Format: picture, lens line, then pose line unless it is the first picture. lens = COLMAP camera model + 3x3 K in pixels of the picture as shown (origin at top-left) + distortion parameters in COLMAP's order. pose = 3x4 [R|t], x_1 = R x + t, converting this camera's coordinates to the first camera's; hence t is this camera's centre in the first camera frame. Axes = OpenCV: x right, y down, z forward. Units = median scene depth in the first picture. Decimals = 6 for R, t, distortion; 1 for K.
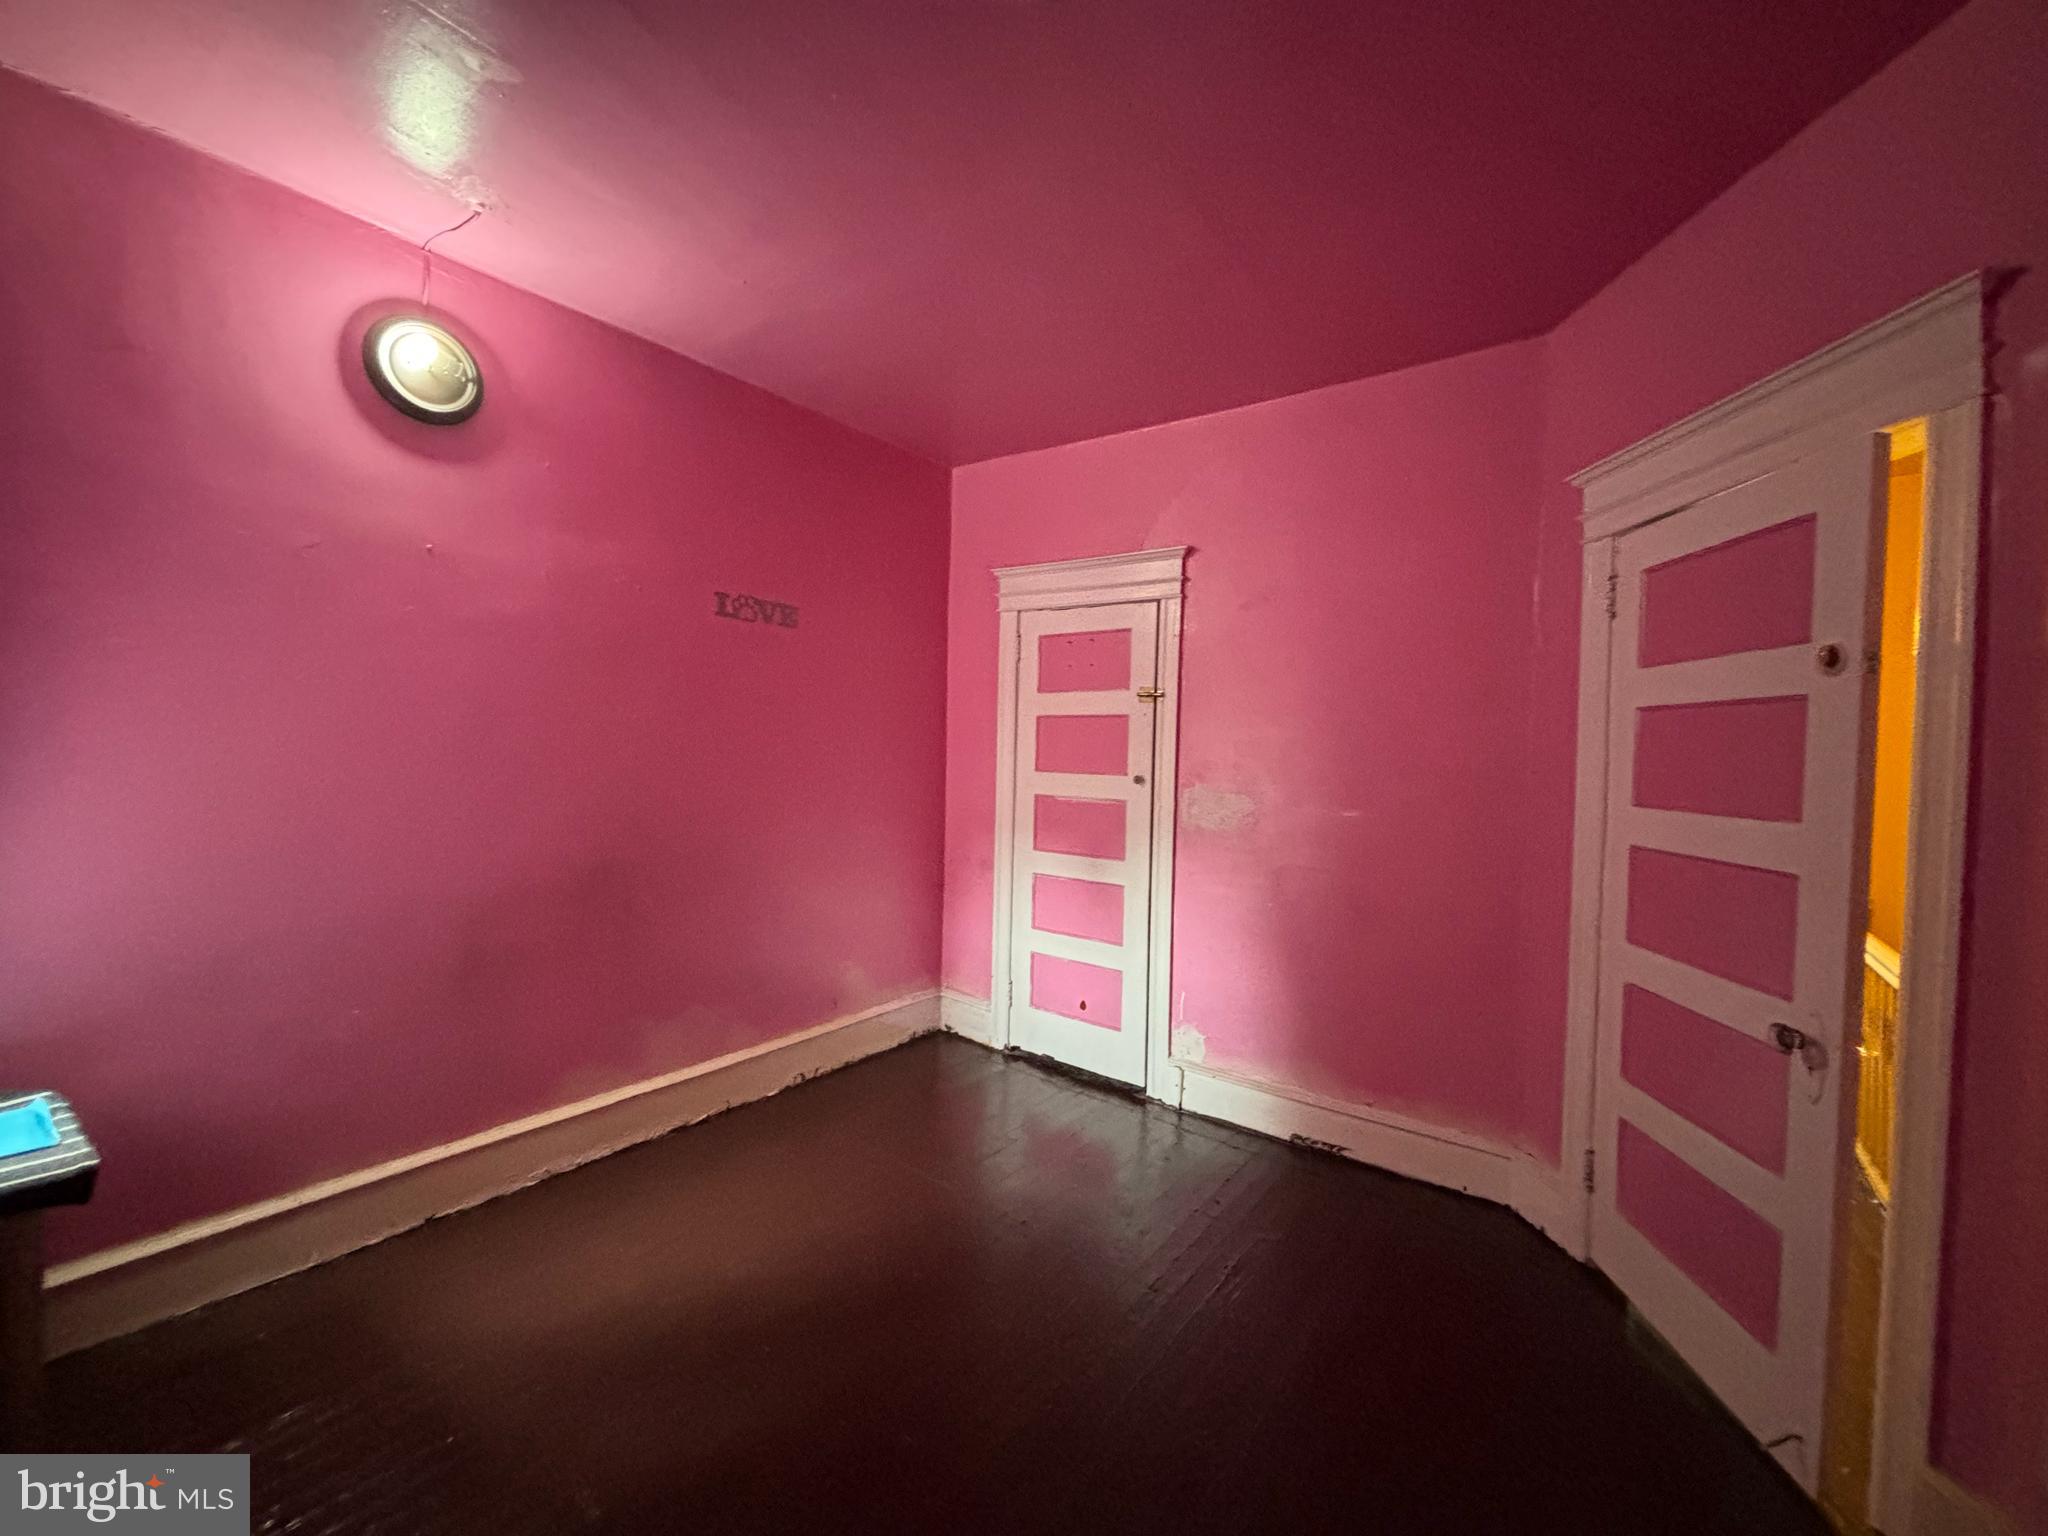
lens RADIAL K [[824.8, 0, 1016.9], [0, 824.8, 763.8], [0, 0, 1]] dist [-0.000343, 0.000102]
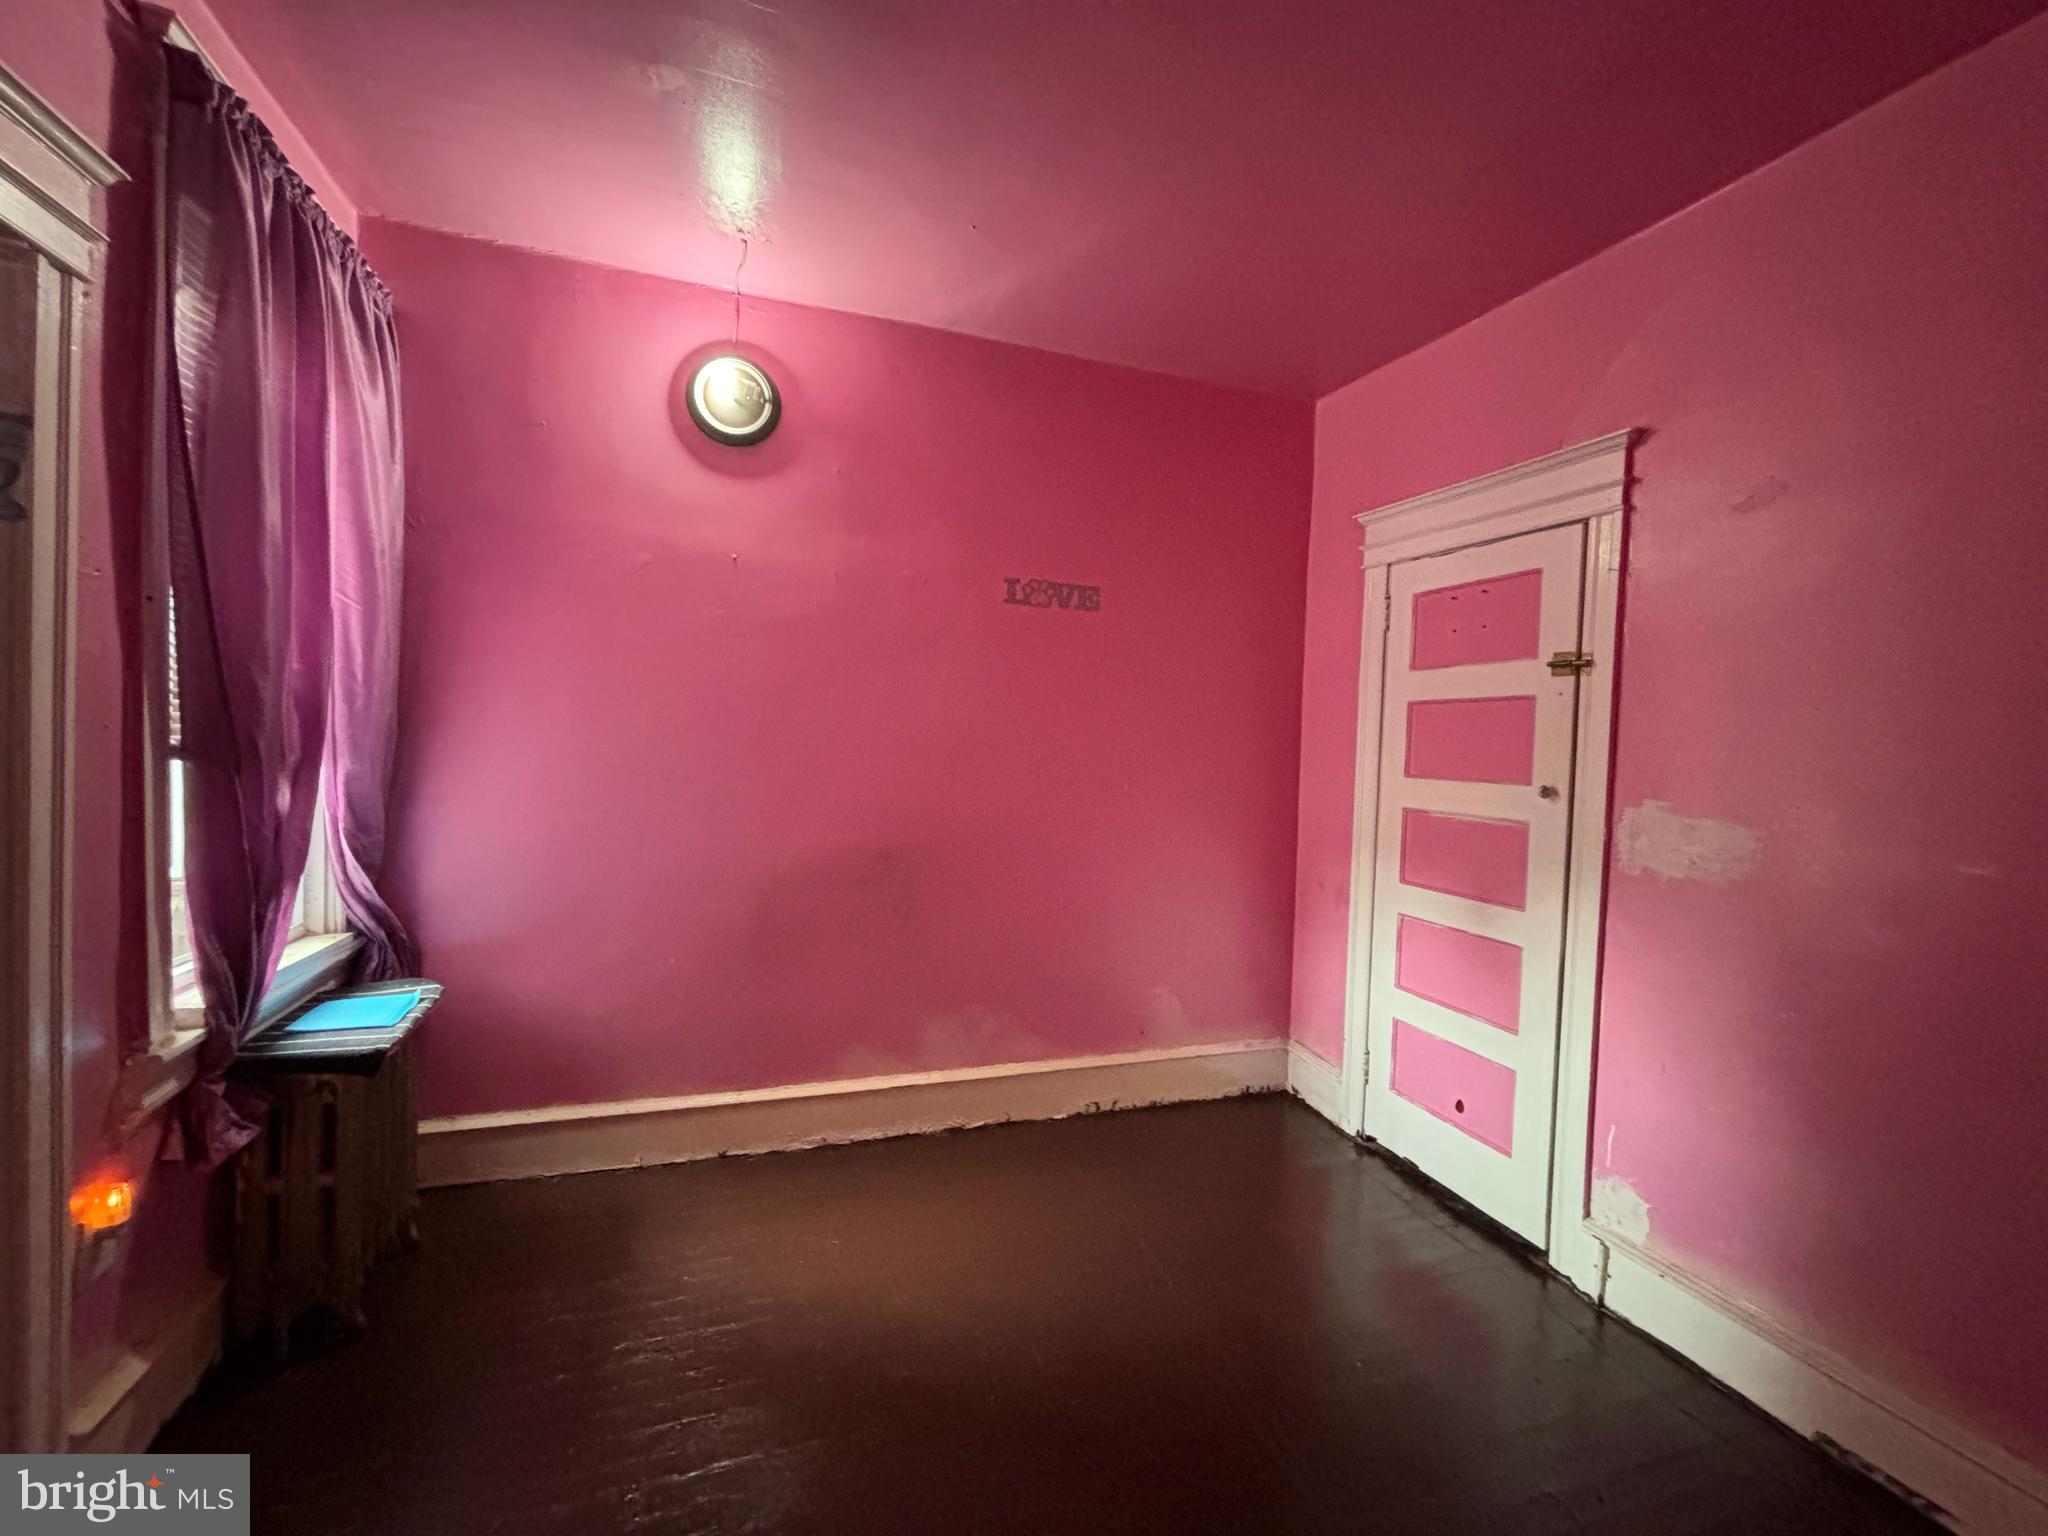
lens RADIAL K [[824.8, 0, 1028.1], [0, 824.8, 771.4], [0, 0, 1]] dist [-0.000343, 0.000102]
pose [[0.824832, 0.023140, -0.564905, 0.181427], [-0.024392, 0.999688, 0.005336, 0.008834], [0.564852, 0.009378, 0.825139, 0.210430]]
